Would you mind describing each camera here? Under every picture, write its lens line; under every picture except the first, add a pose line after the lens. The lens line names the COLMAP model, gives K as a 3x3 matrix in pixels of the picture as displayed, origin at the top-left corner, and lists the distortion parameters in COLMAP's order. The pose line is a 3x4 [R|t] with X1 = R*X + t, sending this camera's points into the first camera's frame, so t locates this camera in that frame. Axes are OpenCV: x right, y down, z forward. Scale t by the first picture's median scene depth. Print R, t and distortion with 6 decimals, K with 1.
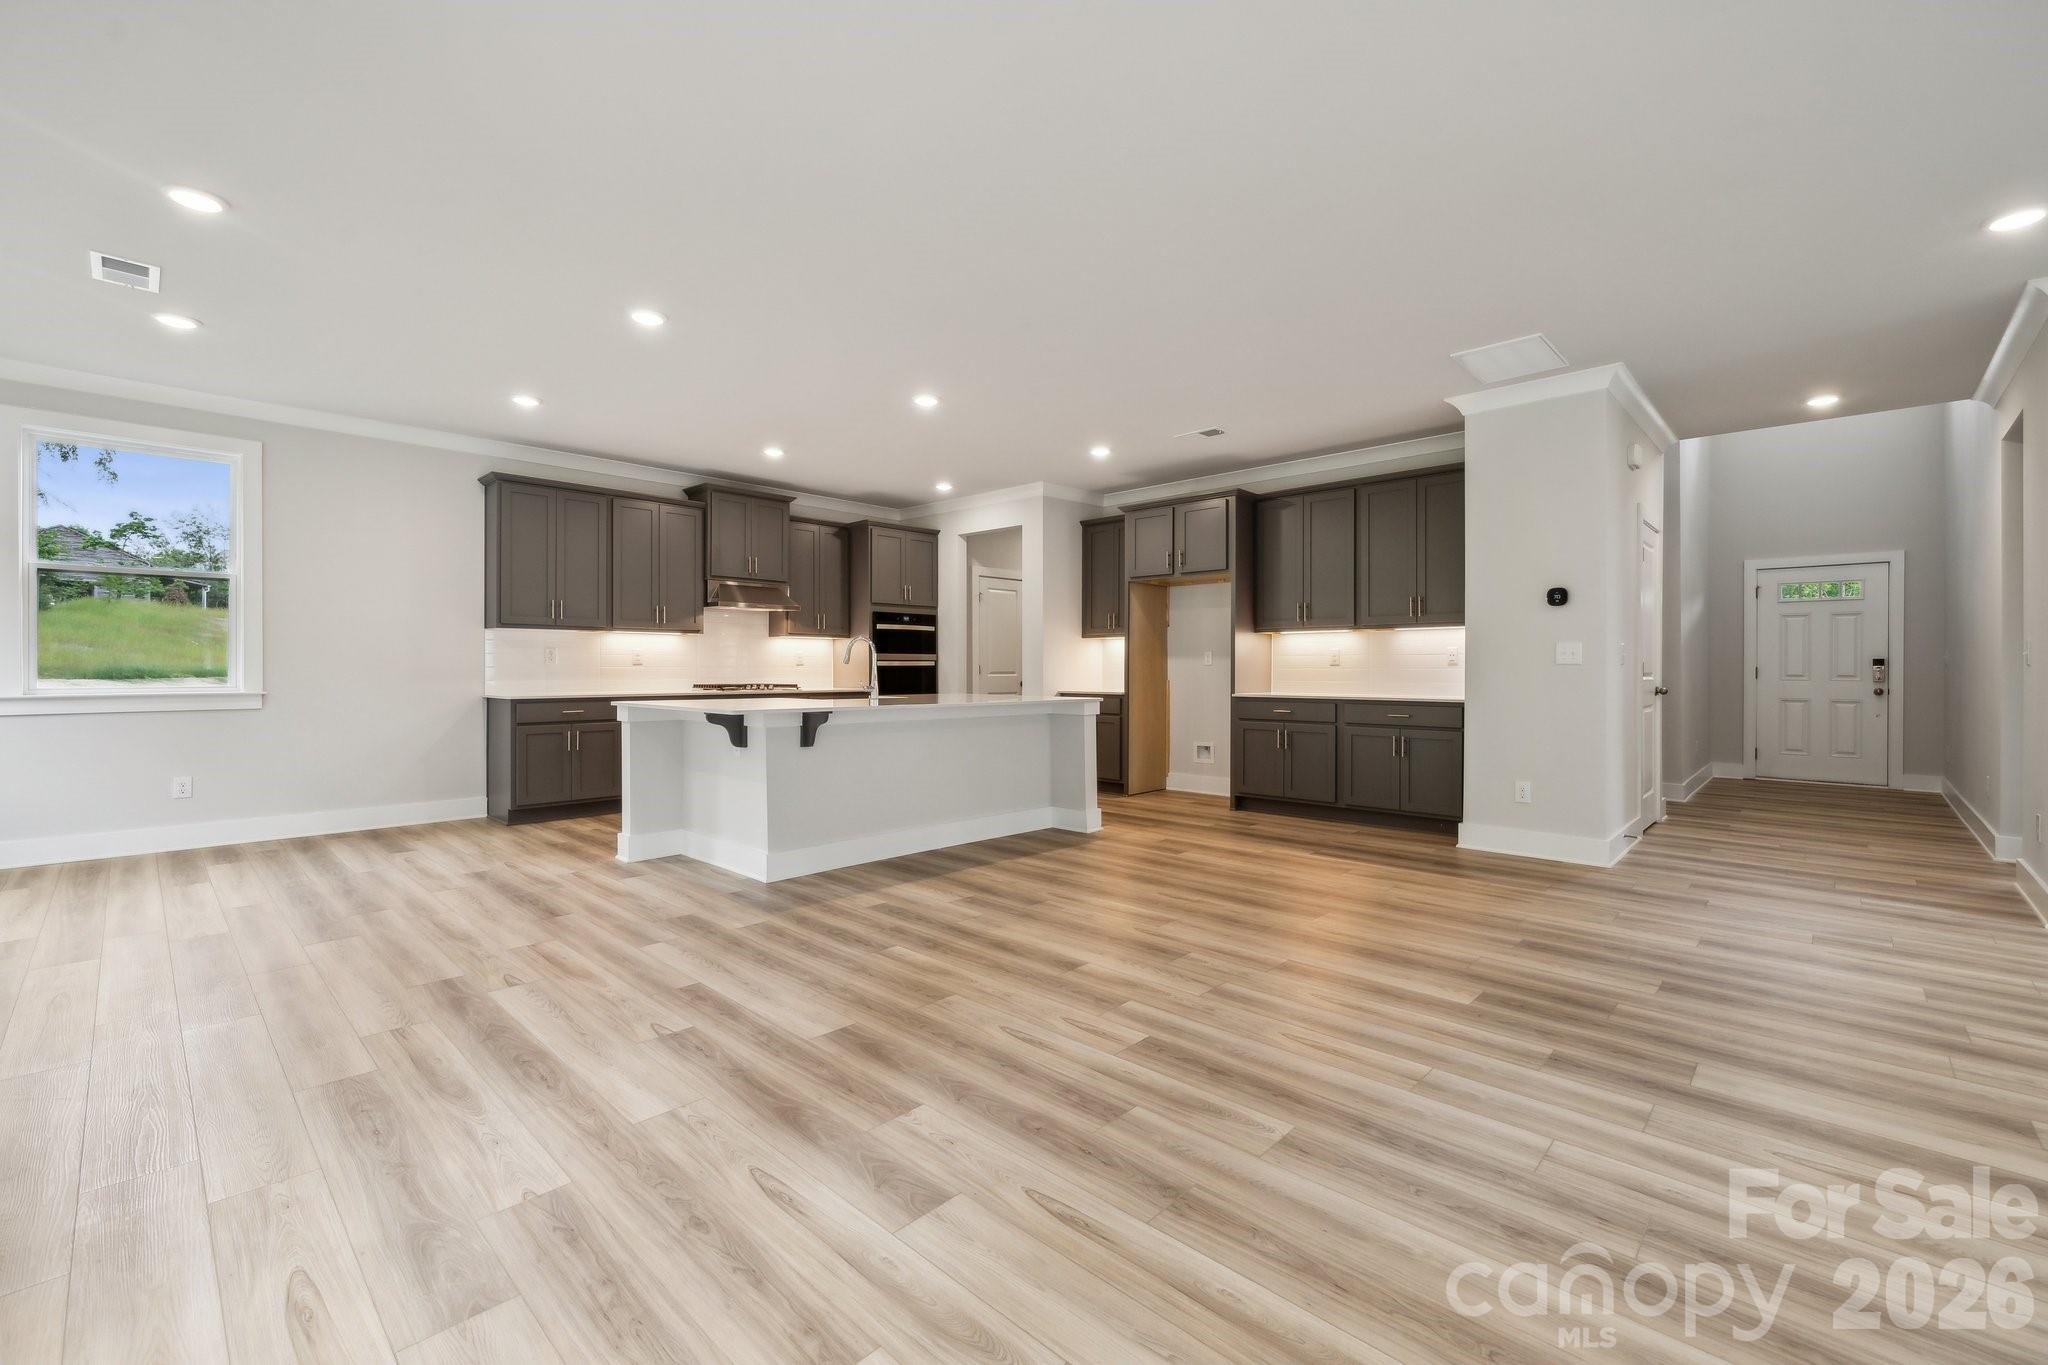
lens RADIAL K [[857.2, 0, 1038.2], [0, 857.2, 670.7], [0, 0, 1]] dist [-0.000965, -0.000160]
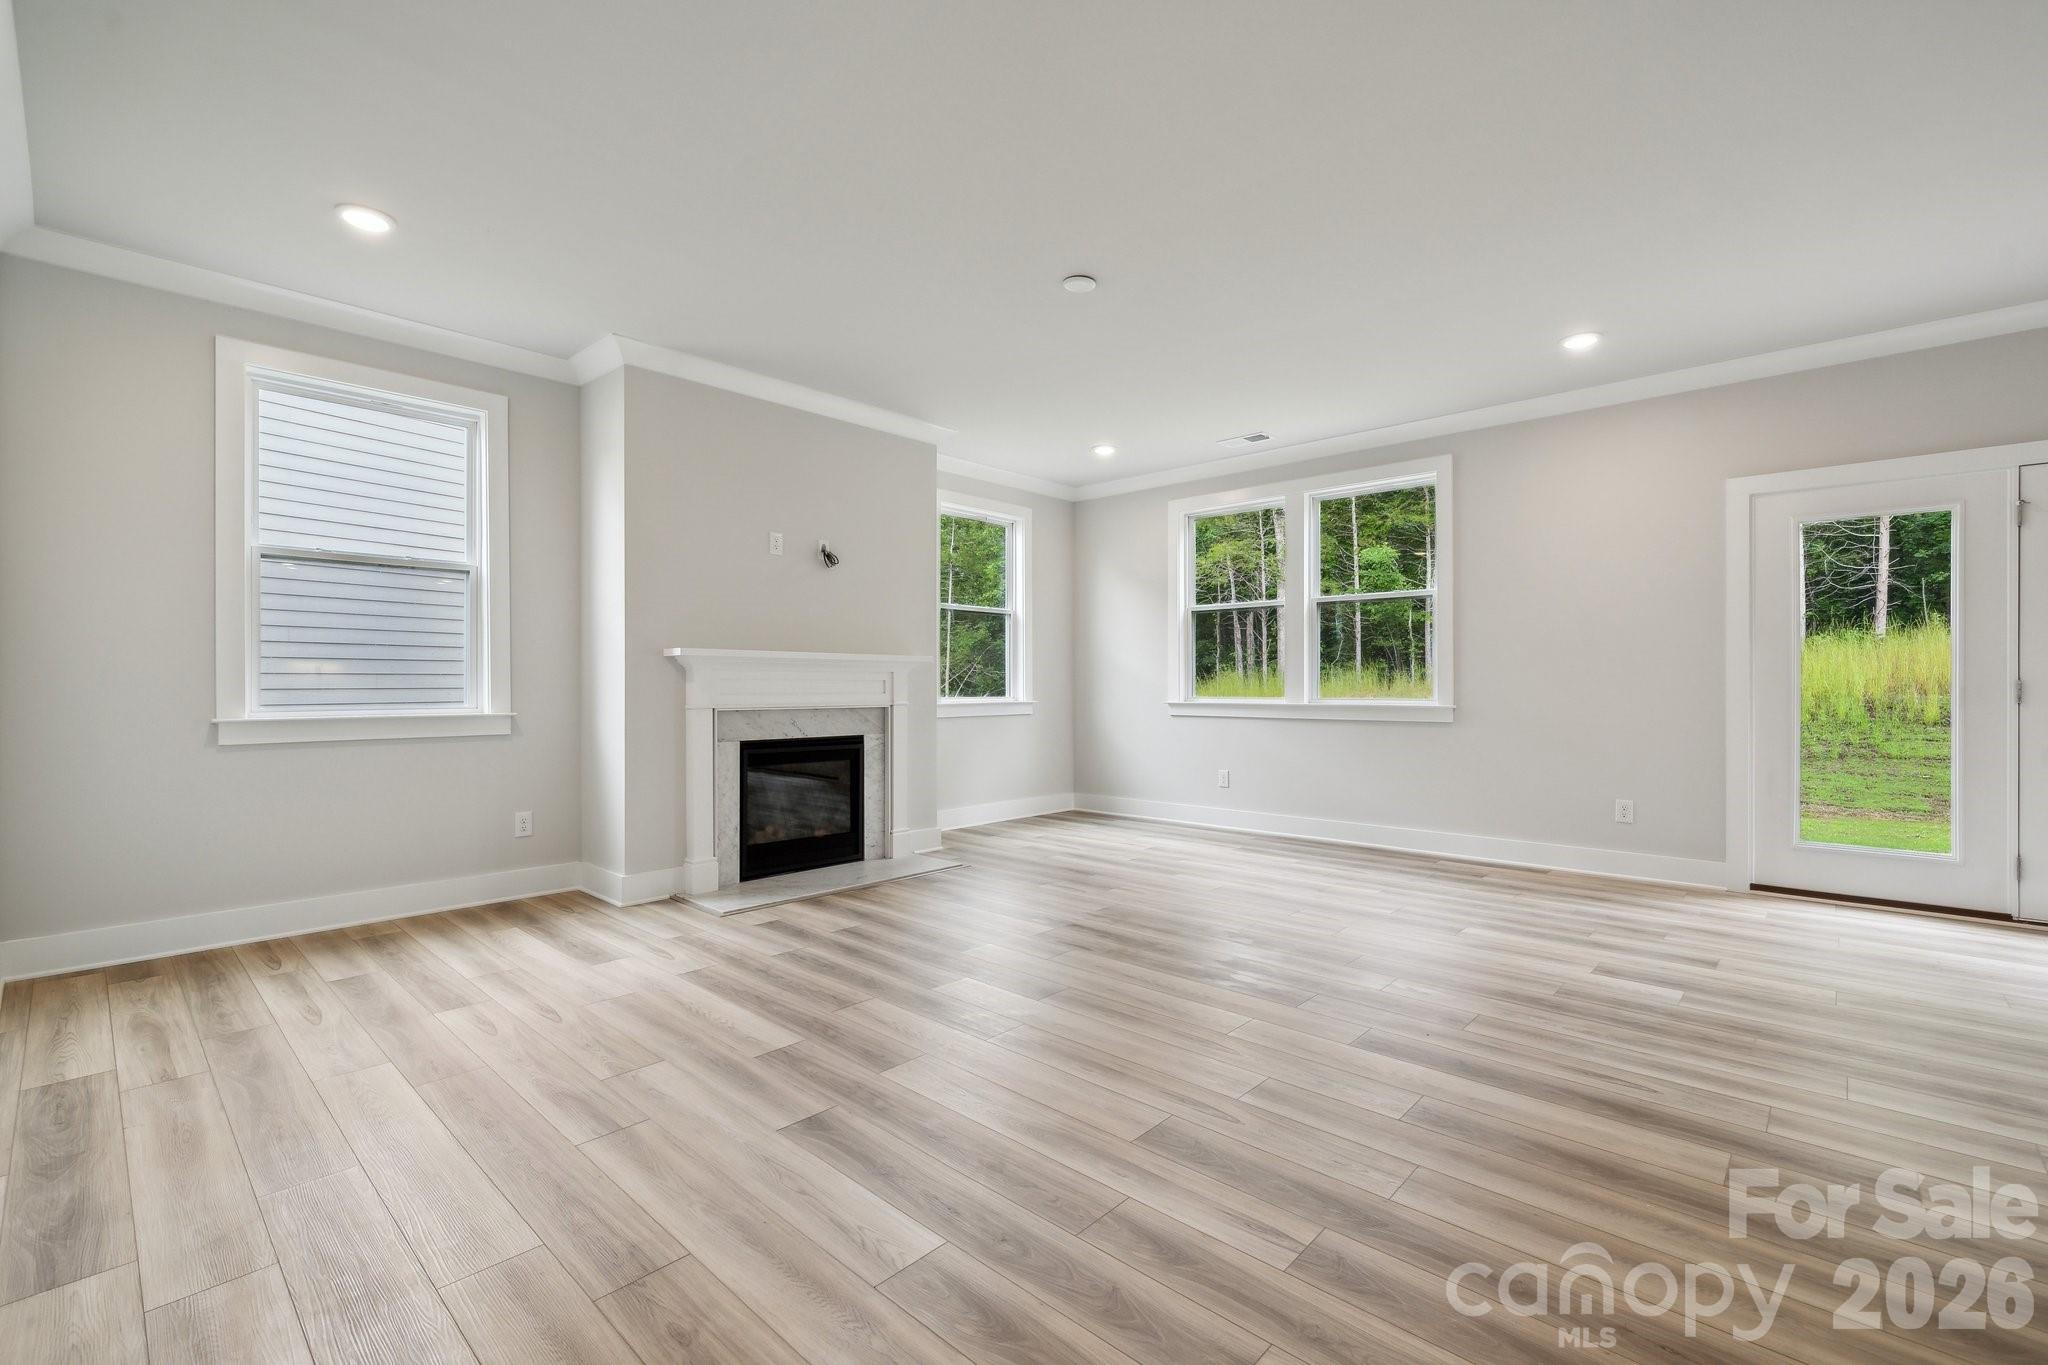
lens RADIAL K [[882.6, 0, 1024.0], [0, 882.6, 682.5], [0, 0, 1]] dist [-0.001029, -0.000182]
pose [[-0.999997, -0.001479, -0.001817, 0.502993], [-0.001479, 0.999999, 0.000367, 0.000301], [0.001817, 0.000370, -0.999998, 0.640333]]
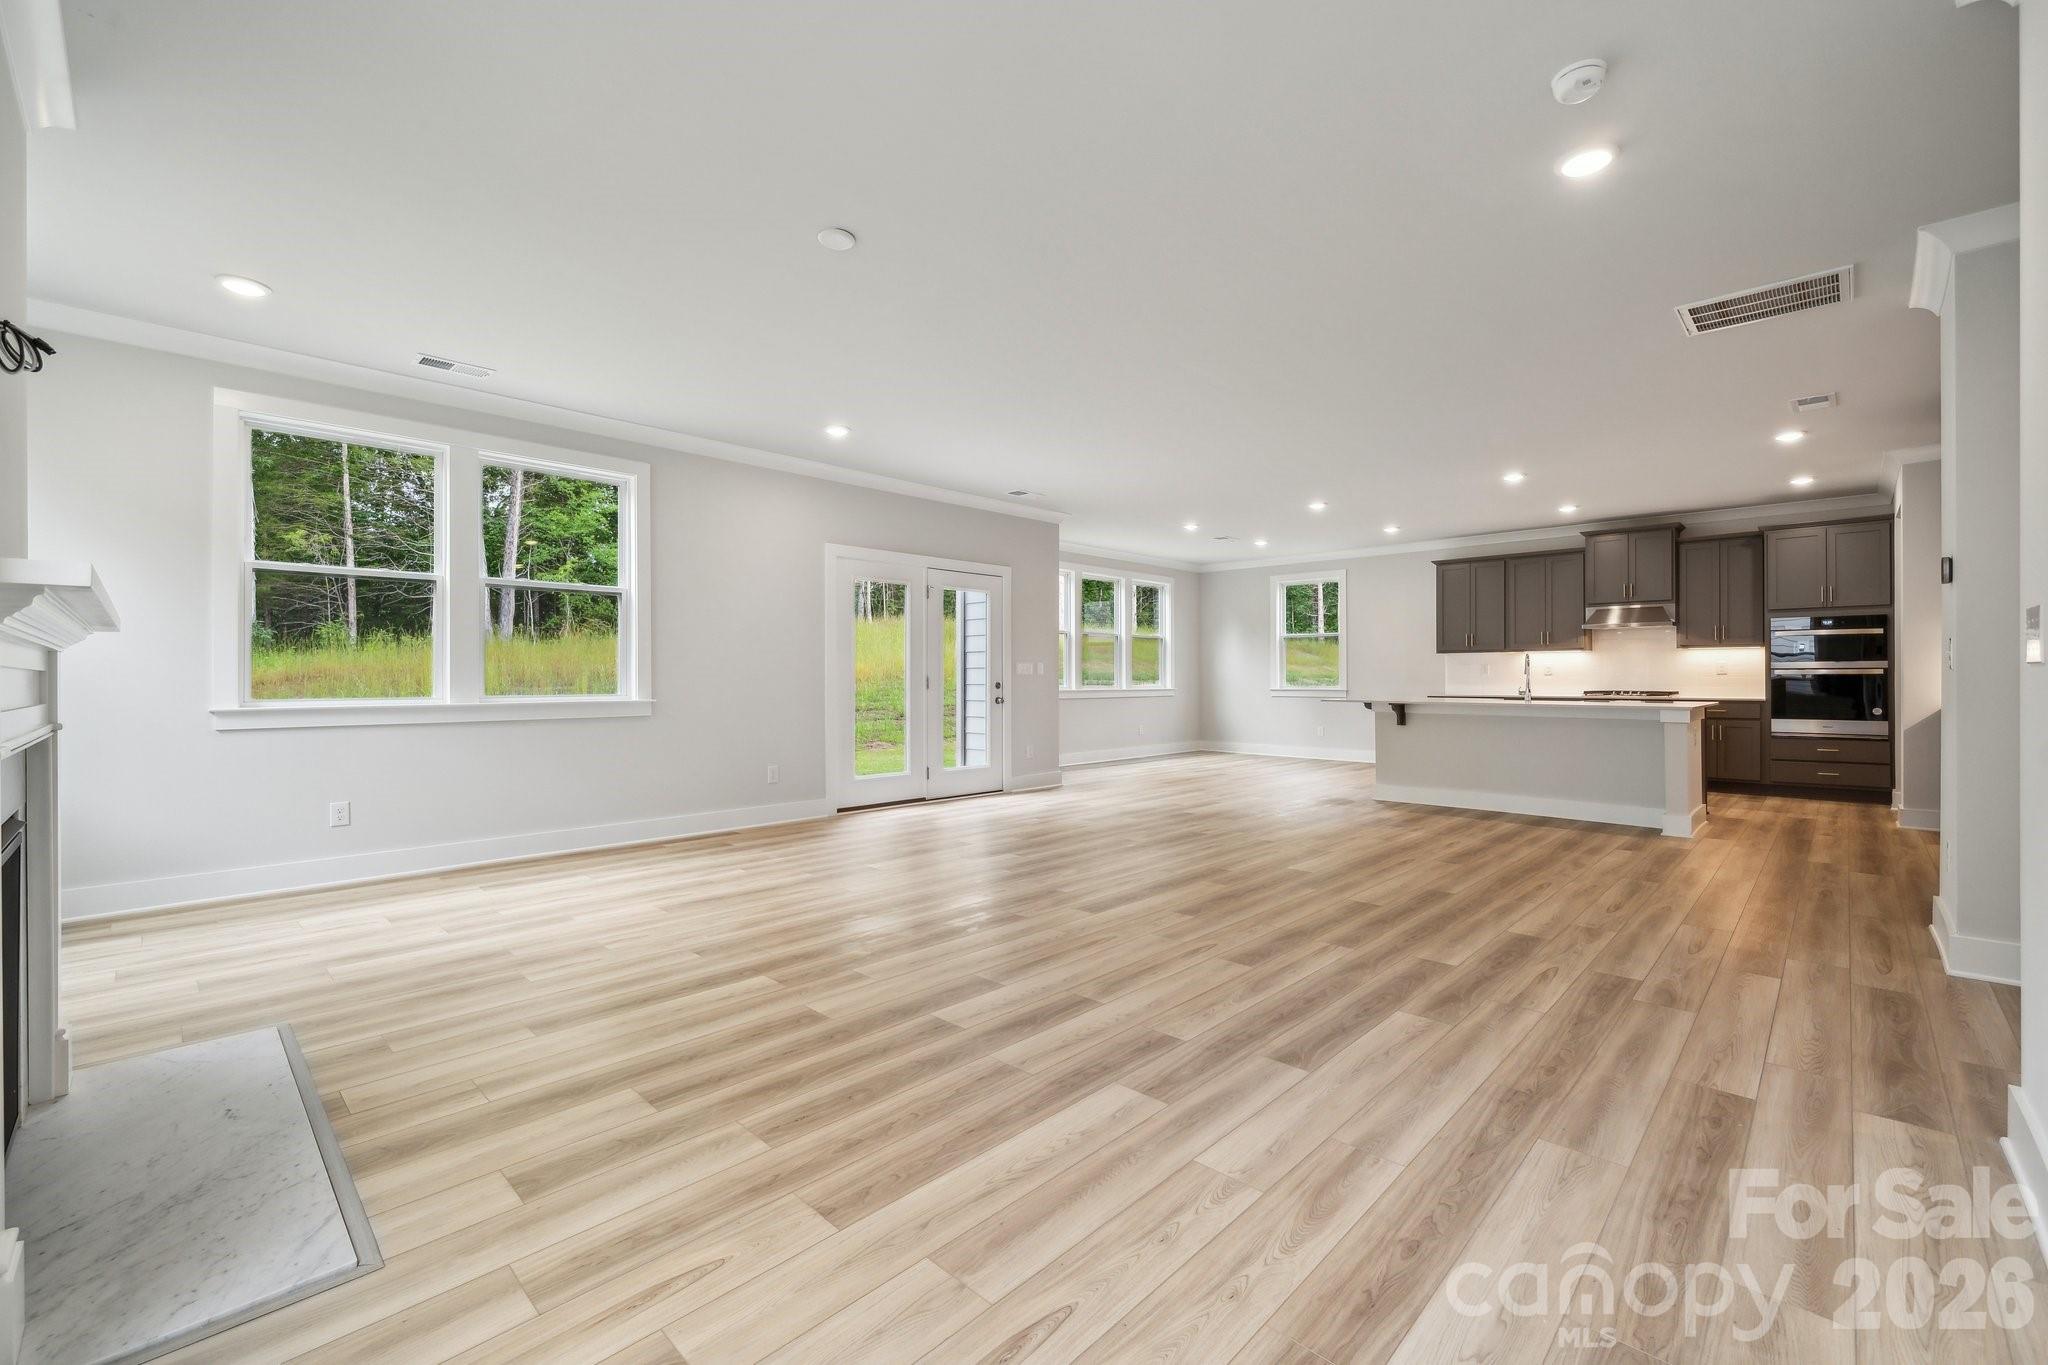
lens RADIAL K [[853.8, 0, 1024.0], [0, 853.8, 682.5], [0, 0, 1]] dist [-0.001274, 0.000073]
pose [[-0.020579, 0.004254, -0.999779, 0.950723], [-0.001040, 0.999990, 0.004277, 0.000045], [0.999788, 0.001128, -0.020574, 0.205036]]
